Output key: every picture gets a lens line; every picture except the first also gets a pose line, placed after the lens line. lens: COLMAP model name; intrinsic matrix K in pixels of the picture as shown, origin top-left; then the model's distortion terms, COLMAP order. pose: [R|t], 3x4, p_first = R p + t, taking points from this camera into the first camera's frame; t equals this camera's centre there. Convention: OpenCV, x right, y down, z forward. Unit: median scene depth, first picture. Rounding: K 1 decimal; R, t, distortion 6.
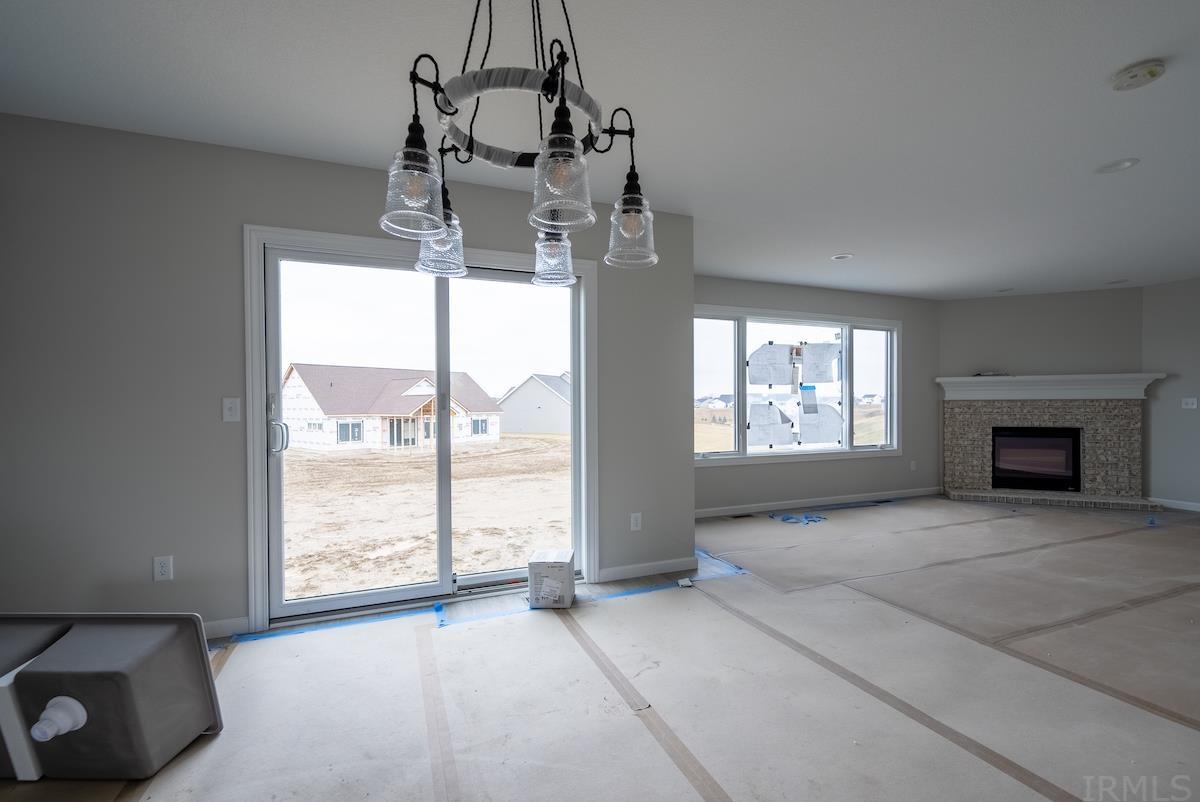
lens RADIAL K [[520.1, 0, 600.1], [0, 520.1, 409.2], [0, 0, 1]] dist [-0.001329, 0.000121]
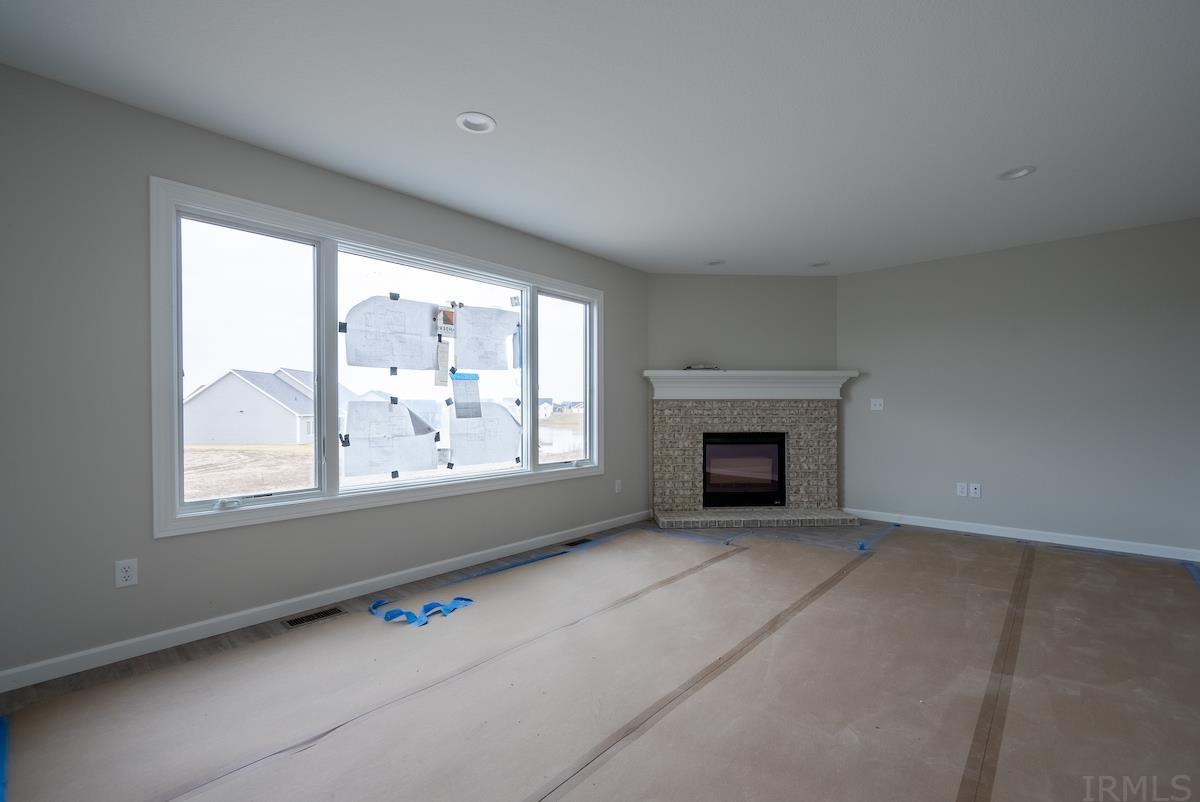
lens RADIAL K [[520.1, 0, 600.1], [0, 520.1, 409.2], [0, 0, 1]] dist [-0.001329, 0.000121]
pose [[0.897806, 0.001772, 0.440388, 0.263381], [0.001759, 0.999970, -0.007609, 0.003161], [-0.440388, 0.007606, 0.897775, 0.356349]]
